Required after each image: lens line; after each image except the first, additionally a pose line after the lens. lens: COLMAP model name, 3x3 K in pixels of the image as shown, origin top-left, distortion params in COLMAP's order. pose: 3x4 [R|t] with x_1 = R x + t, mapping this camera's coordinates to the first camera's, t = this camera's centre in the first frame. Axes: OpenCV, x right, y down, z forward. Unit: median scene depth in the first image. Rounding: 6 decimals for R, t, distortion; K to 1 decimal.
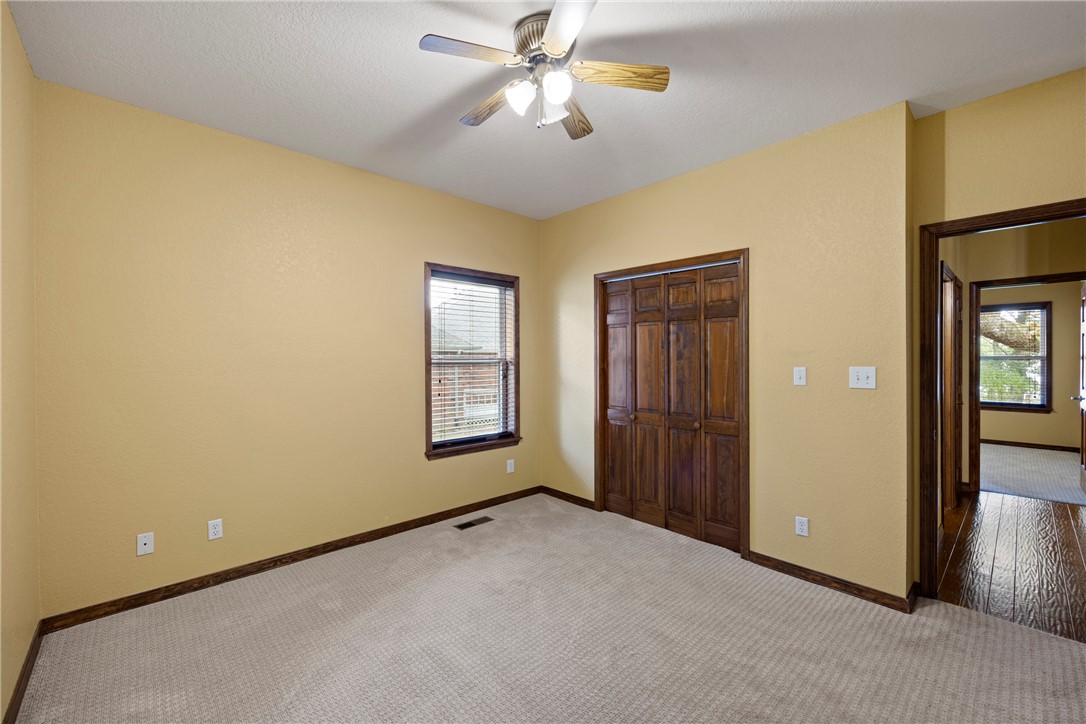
lens RADIAL K [[438.2, 0, 539.3], [0, 438.2, 361.1], [0, 0, 1]] dist [-0.001853, -0.000148]
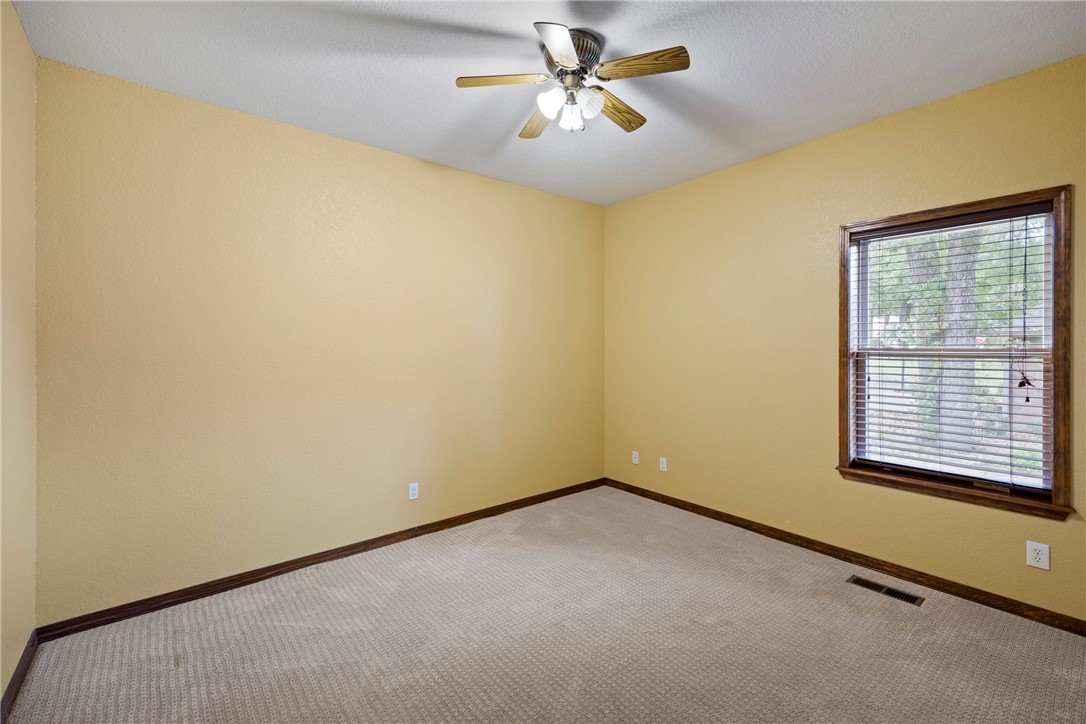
lens RADIAL K [[438.2, 0, 539.6], [0, 438.2, 351.6], [0, 0, 1]] dist [-0.001853, -0.000148]
pose [[-0.039786, 0.013672, -0.999115, 0.549131], [-0.008426, 0.999866, 0.014018, -0.006311], [0.999173, 0.008976, -0.039666, 0.488417]]
